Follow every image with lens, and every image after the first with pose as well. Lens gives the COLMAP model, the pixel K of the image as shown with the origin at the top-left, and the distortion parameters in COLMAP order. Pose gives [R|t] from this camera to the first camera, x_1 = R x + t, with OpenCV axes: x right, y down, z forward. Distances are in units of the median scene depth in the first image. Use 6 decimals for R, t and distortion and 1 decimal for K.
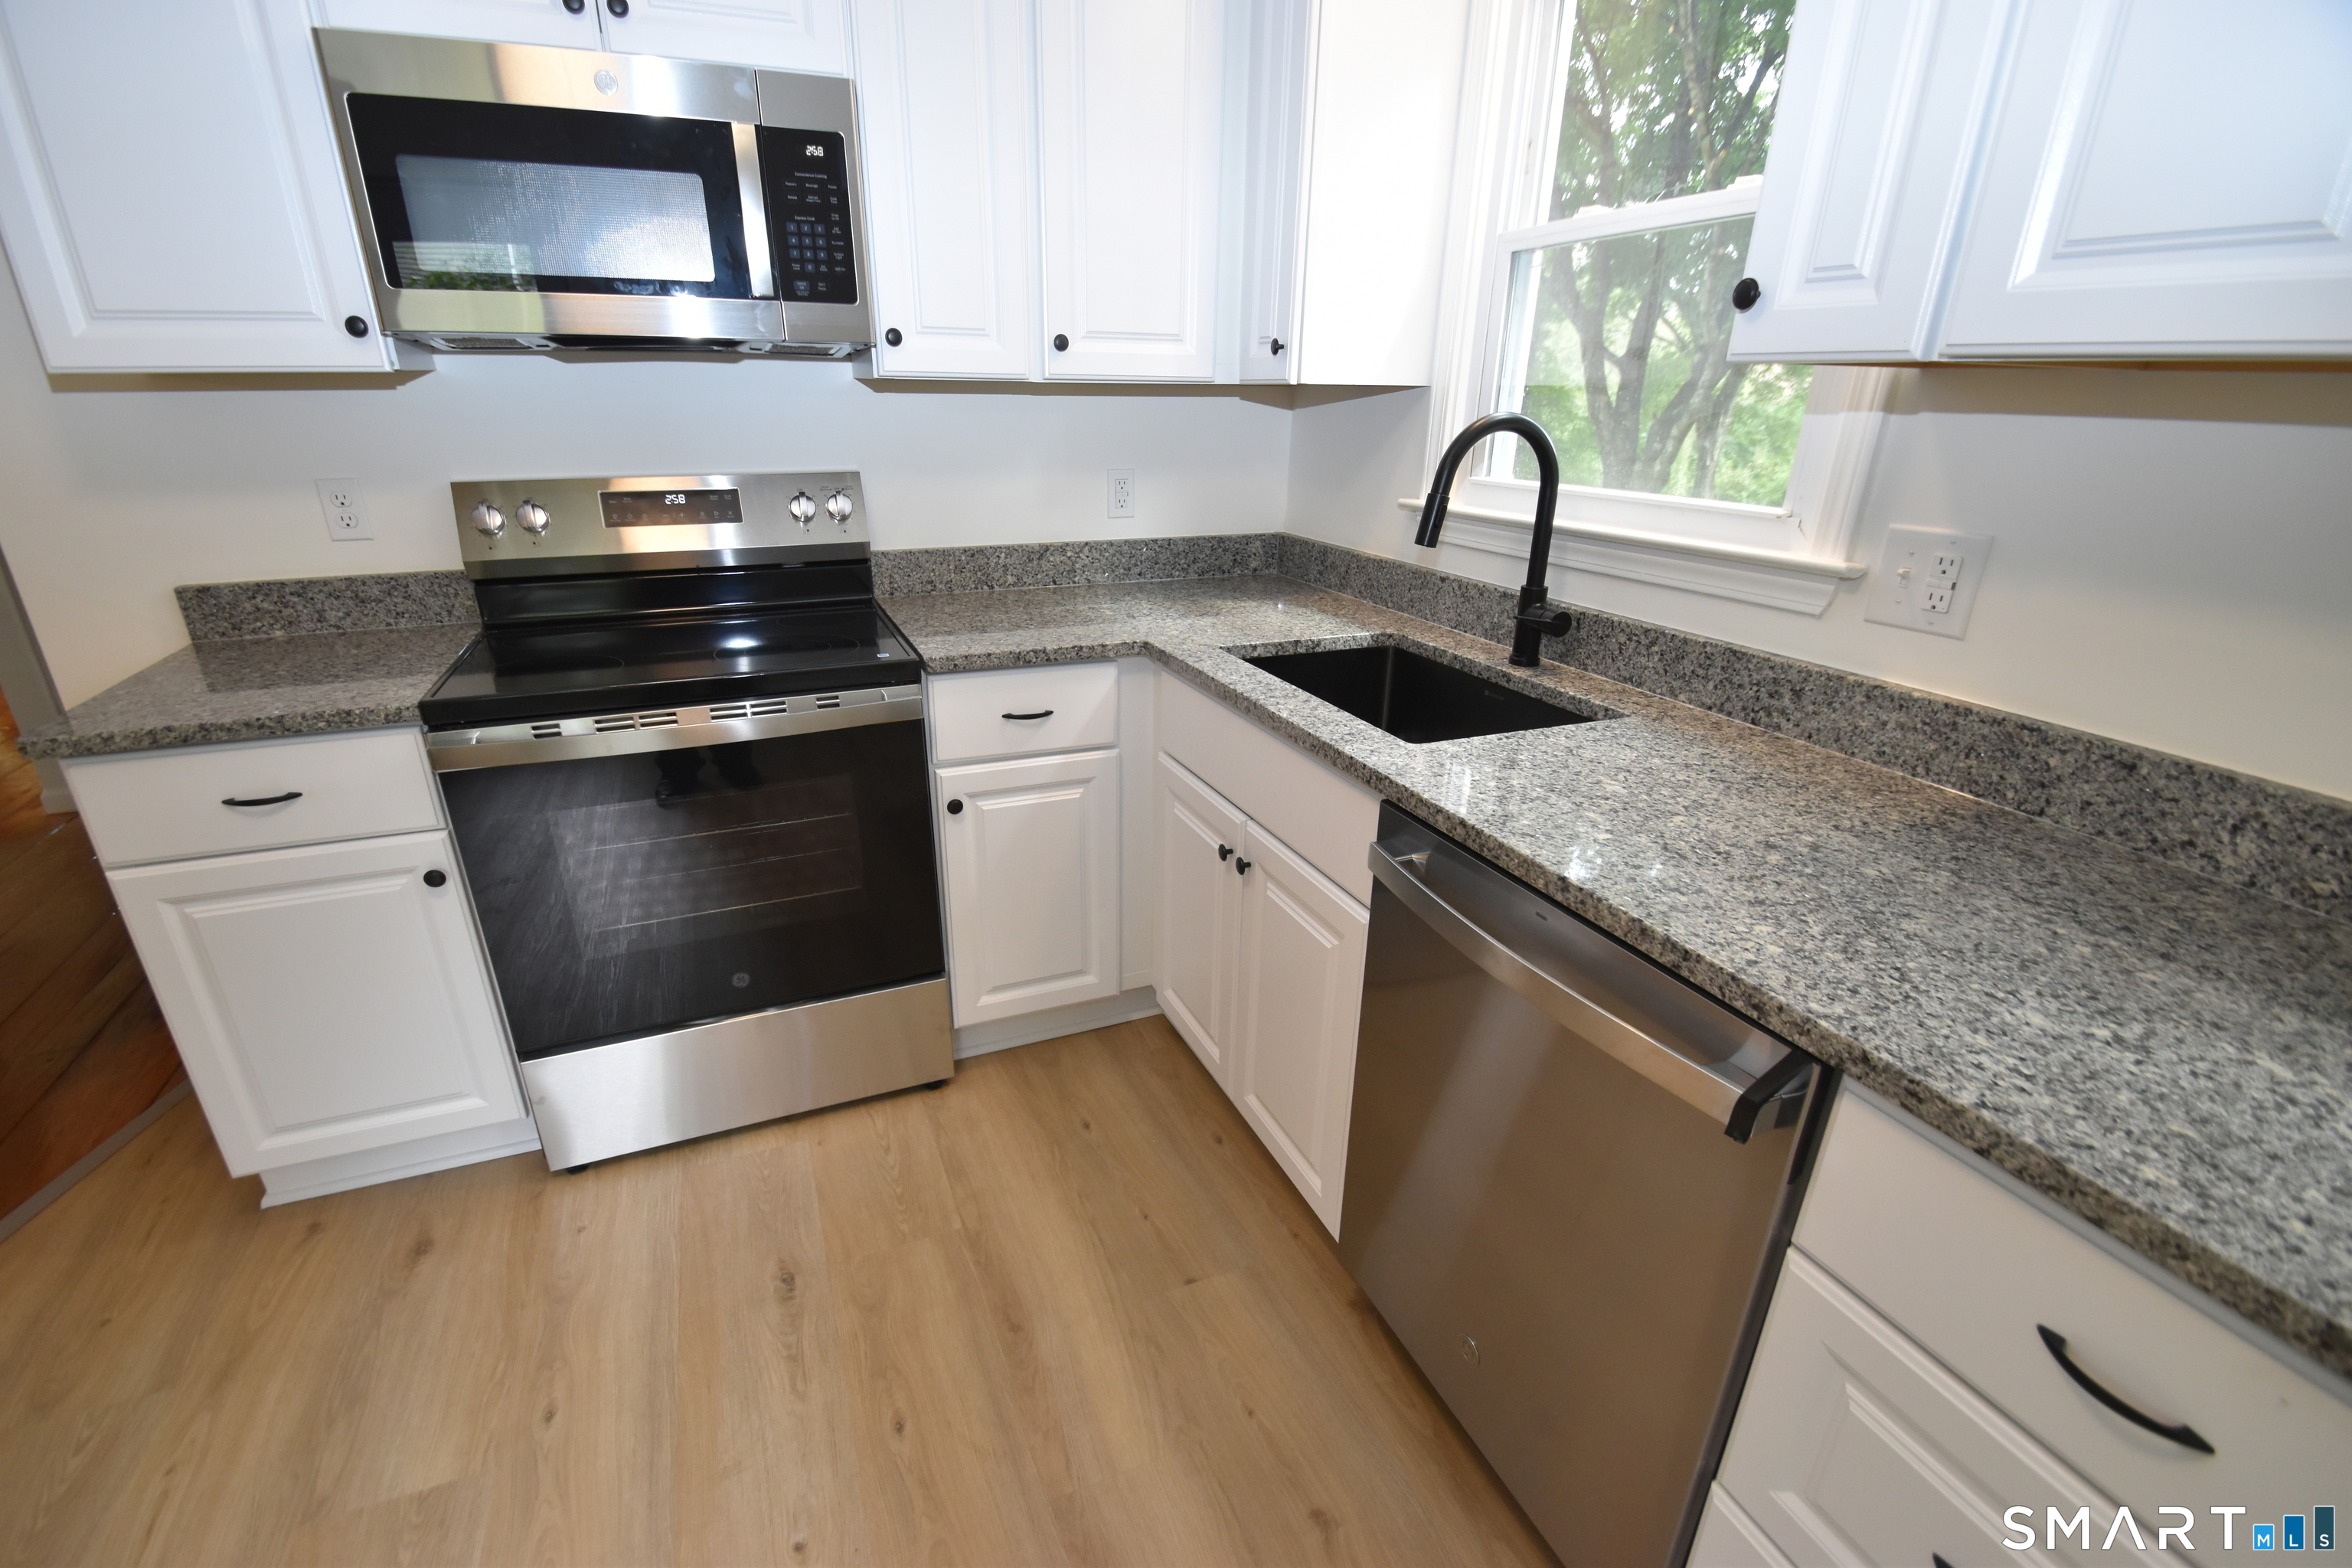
lens RADIAL K [[1025.8, 0, 1139.5], [0, 1025.8, 810.2], [0, 0, 1]] dist [0.003346, -0.009809]
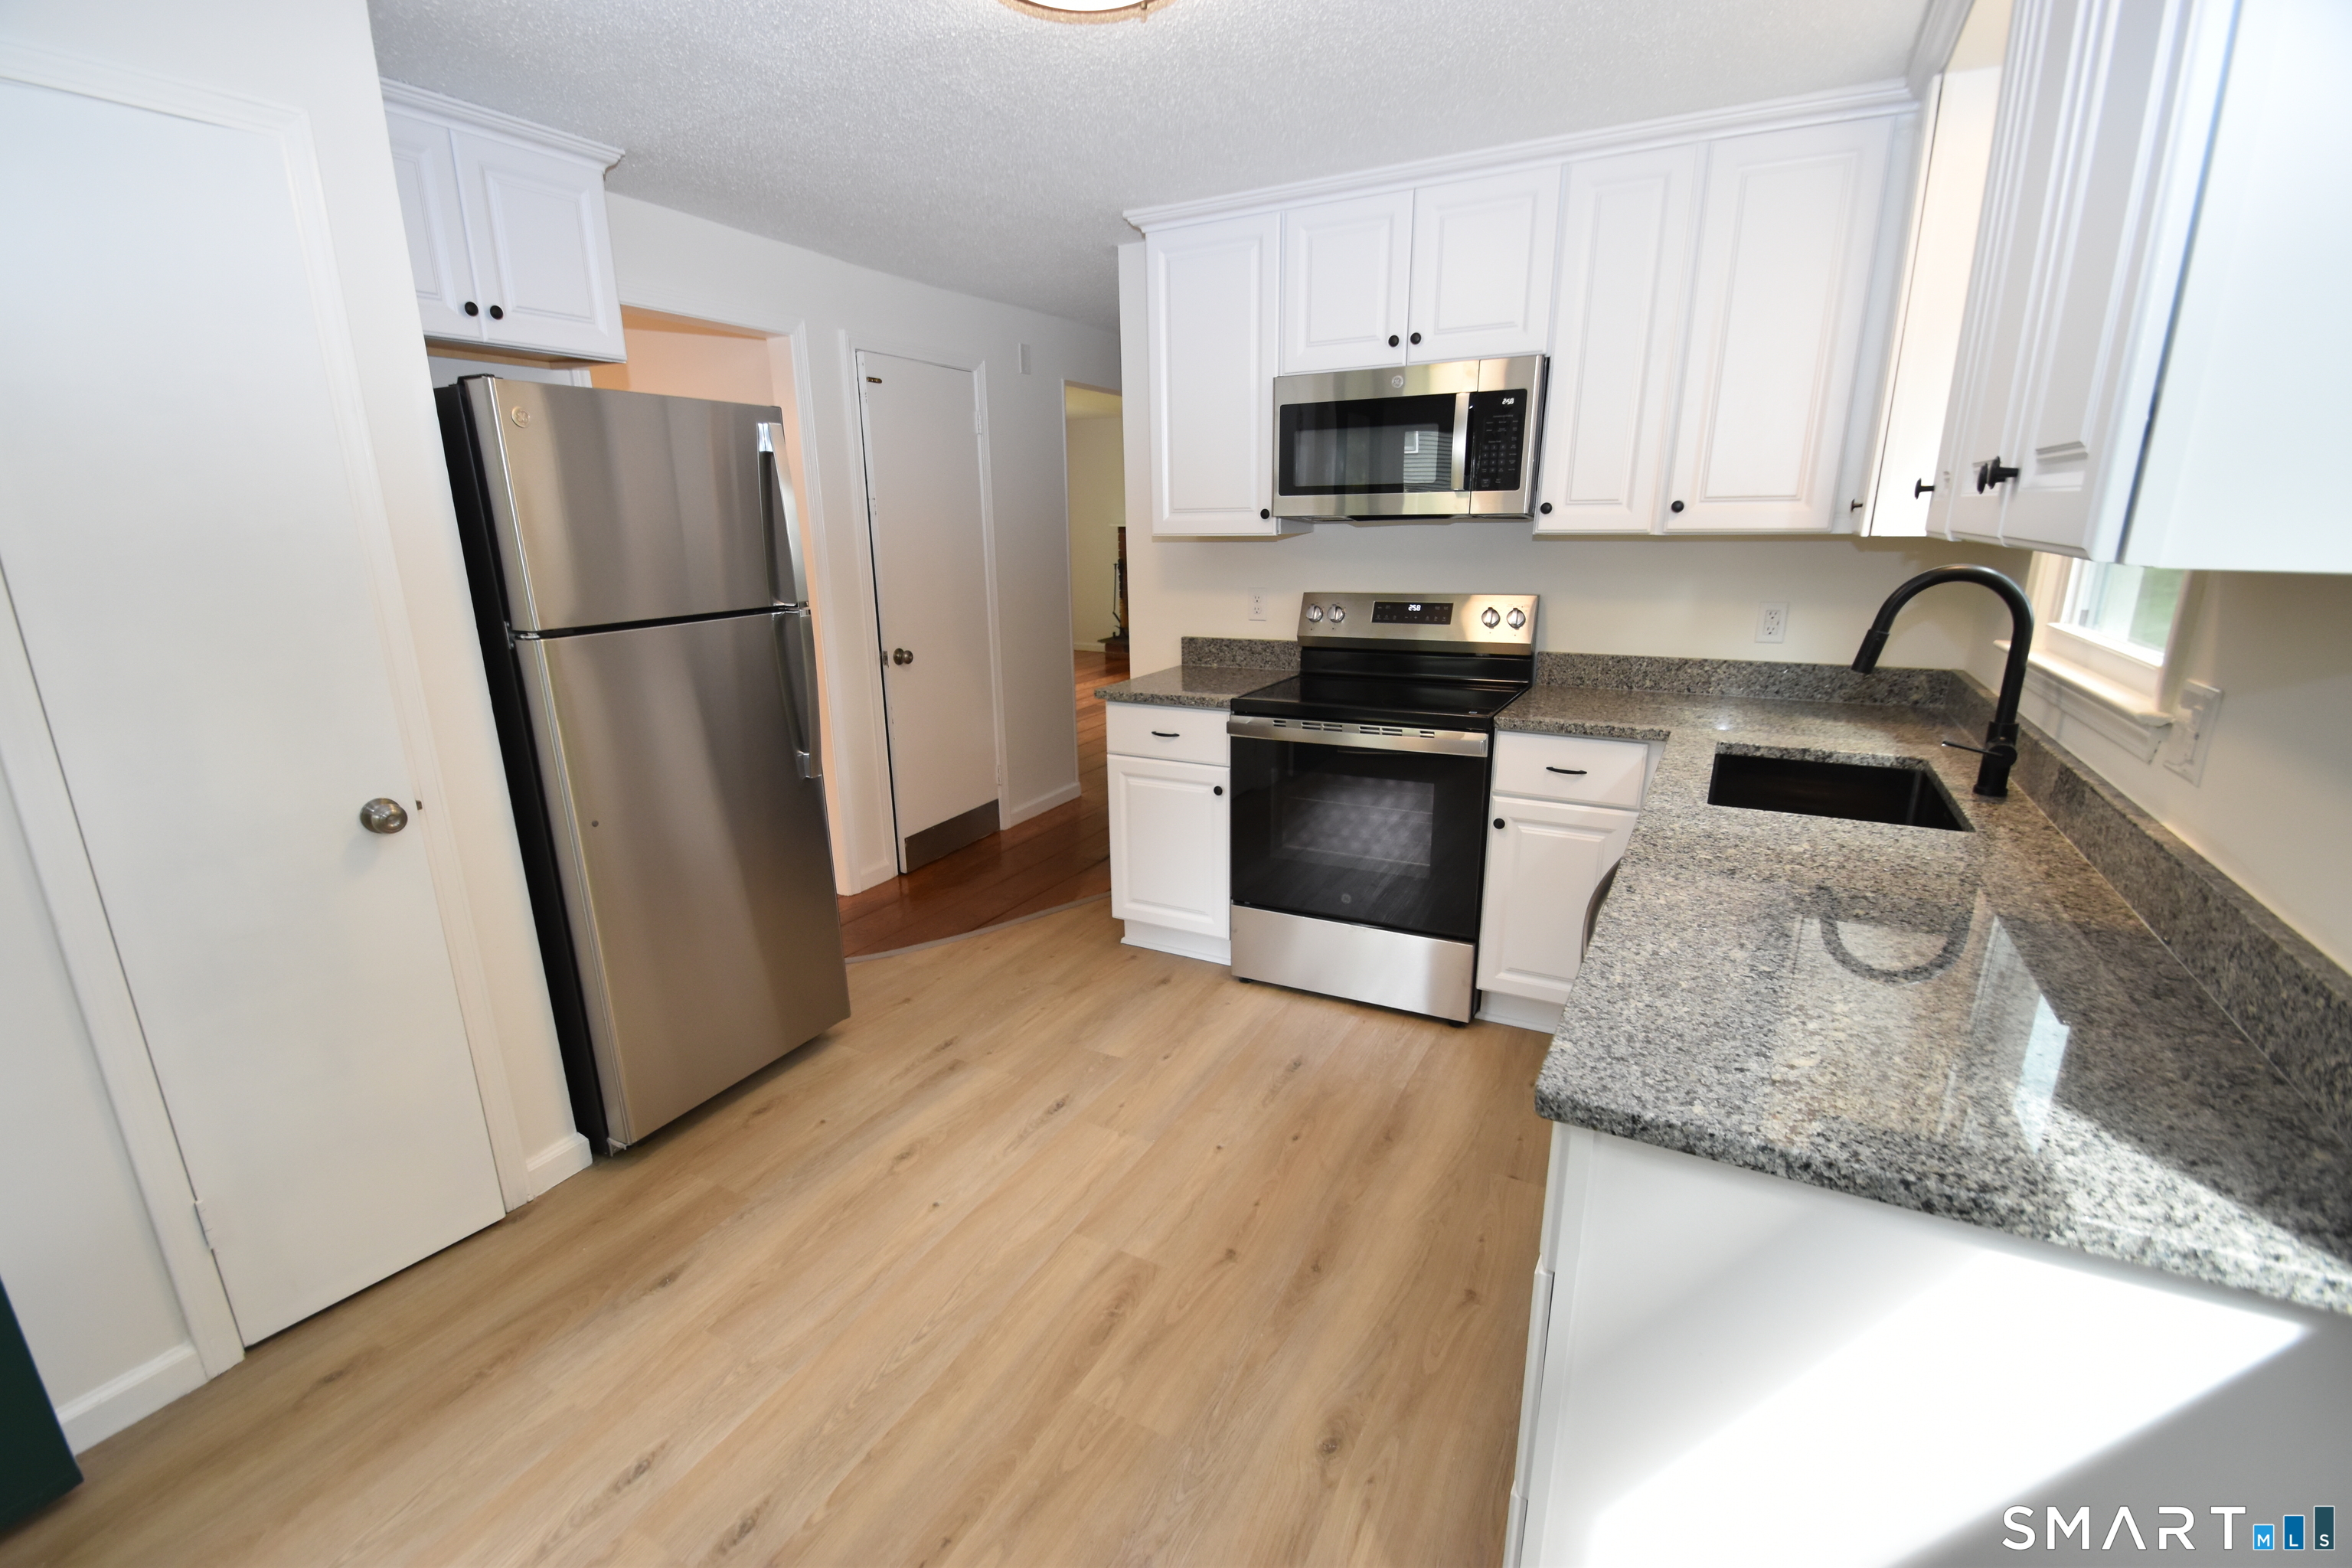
lens RADIAL K [[1025.8, 0, 1153.0], [0, 1025.8, 797.6], [0, 0, 1]] dist [0.003346, -0.009809]
pose [[0.629800, 0.185599, -0.754258, 0.610891], [-0.274864, 0.961457, 0.007074, 0.087821], [0.726500, 0.202864, 0.656540, -0.307467]]
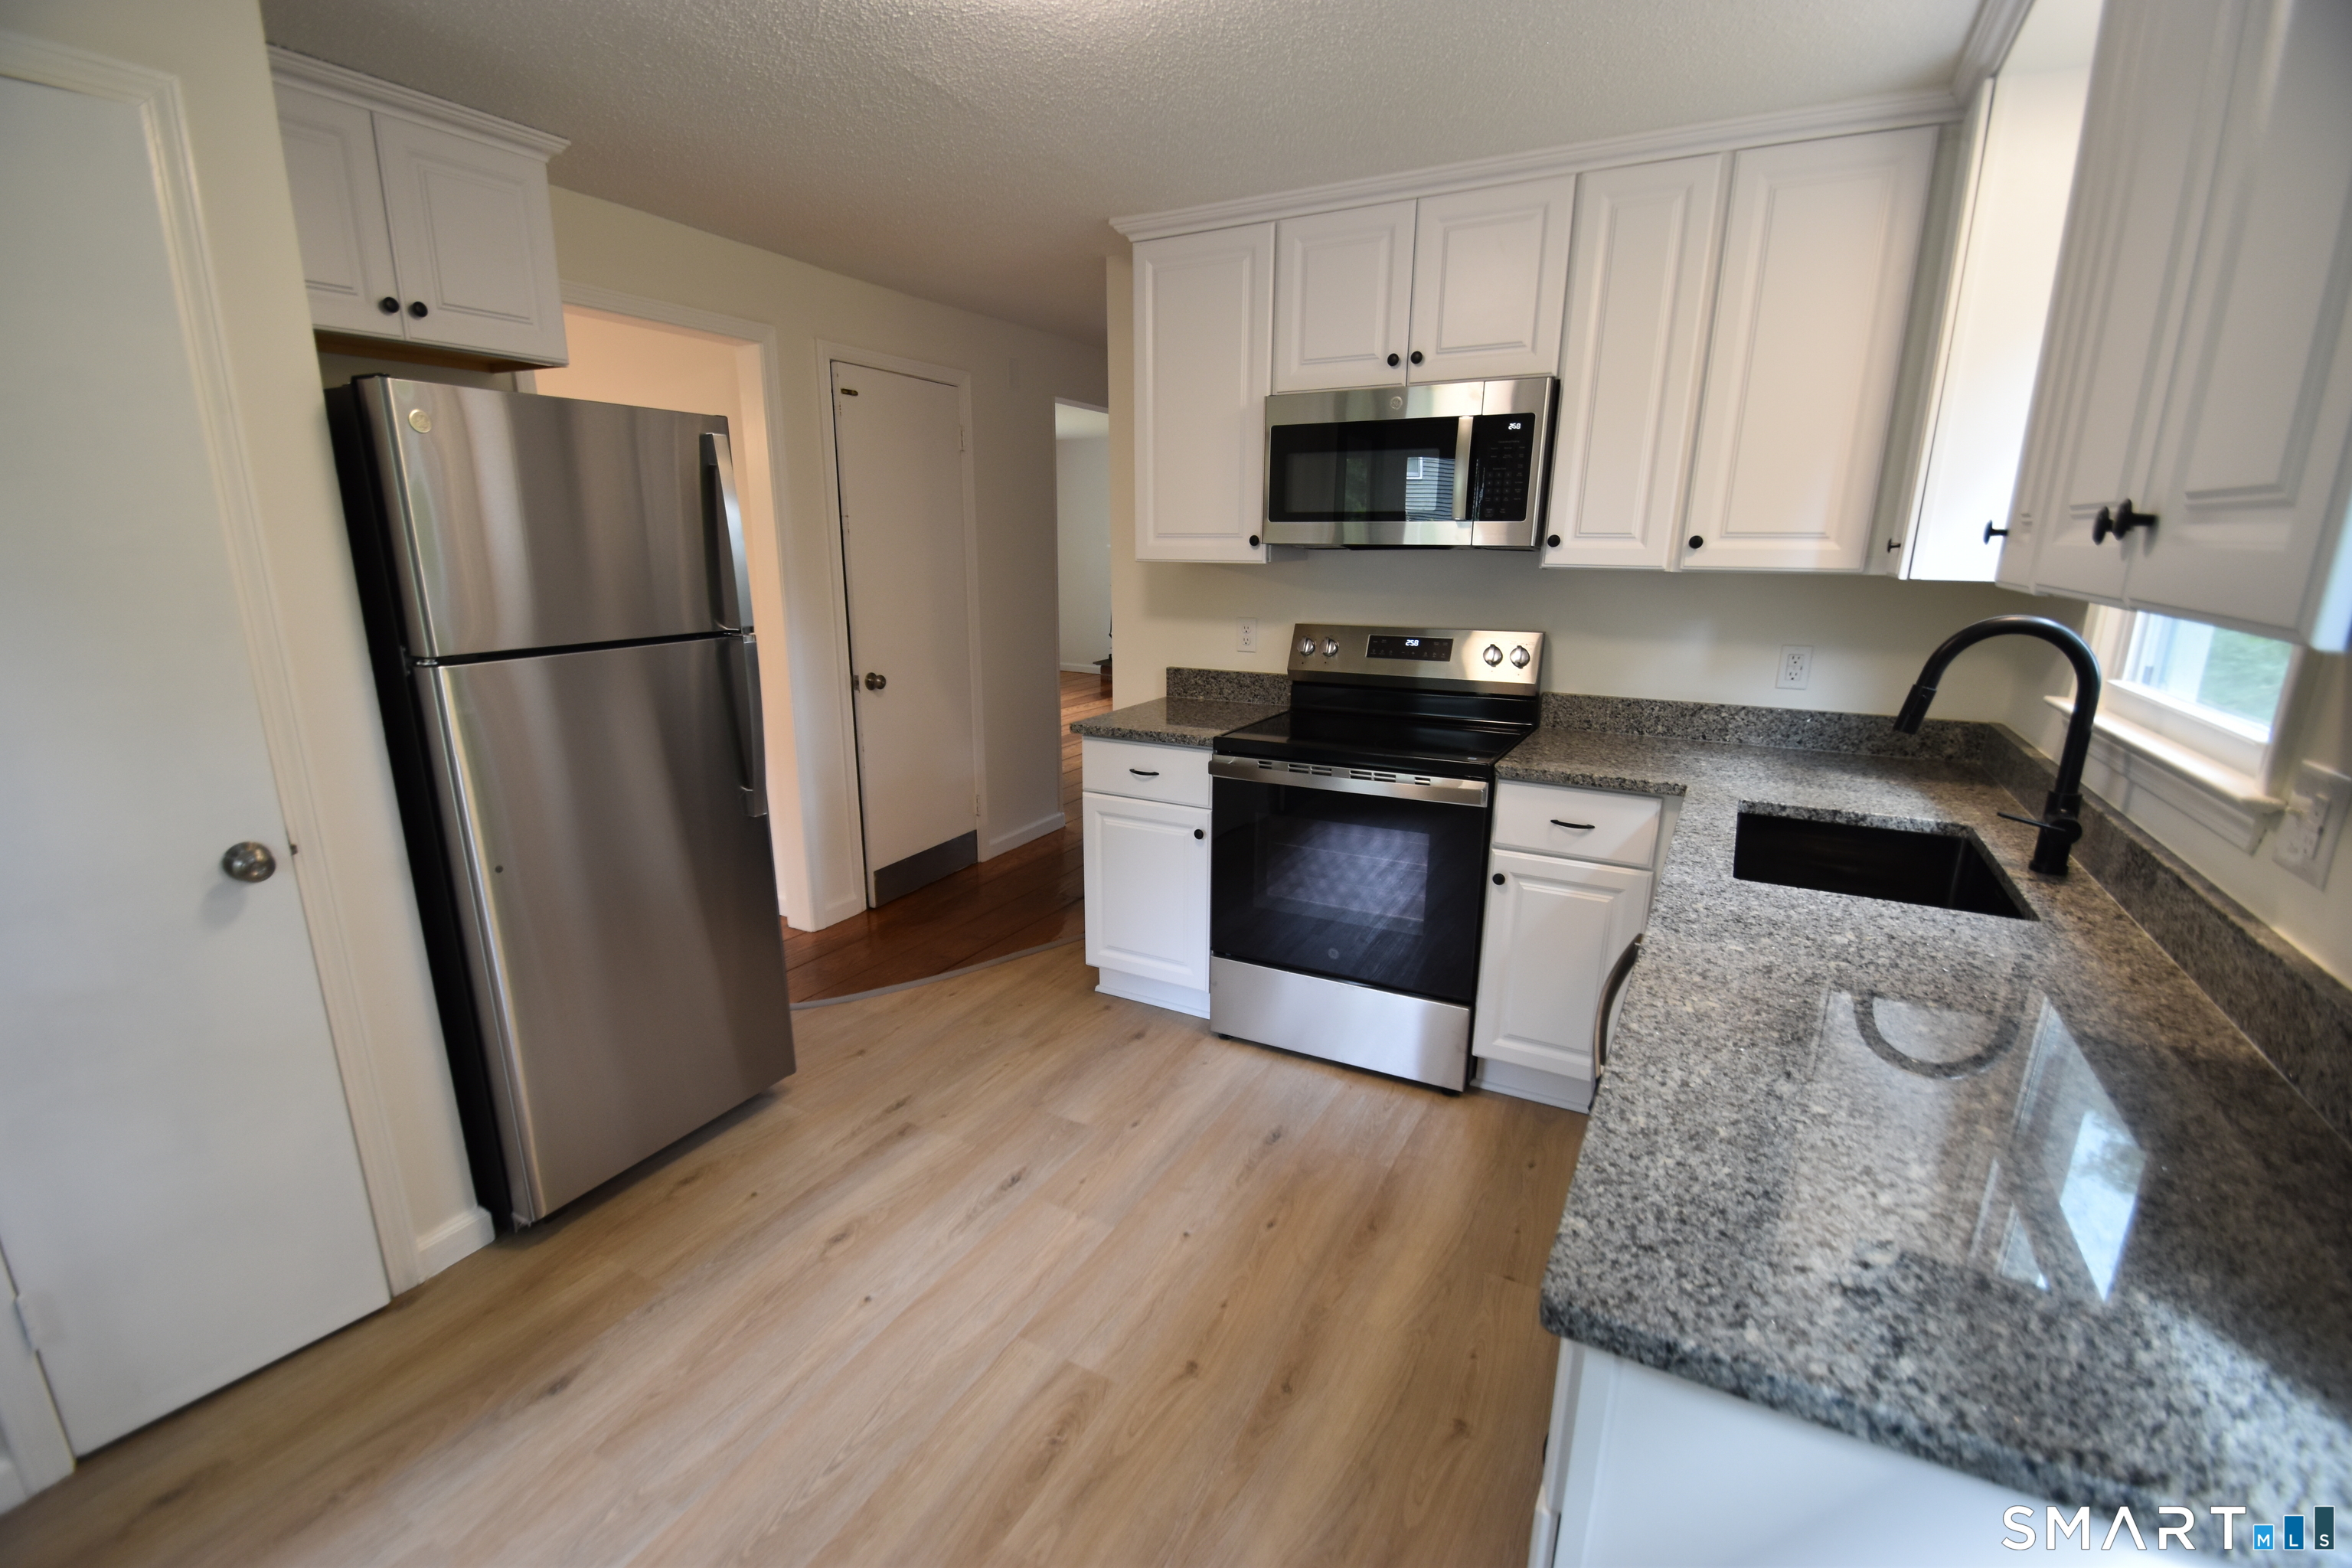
lens RADIAL K [[1025.8, 0, 1152.2], [0, 1025.8, 797.4], [0, 0, 1]] dist [0.003346, -0.009809]
pose [[0.625422, 0.184047, -0.758270, 0.544567], [-0.293458, 0.955919, -0.010024, 0.042107], [0.723000, 0.228789, 0.651863, -0.217289]]
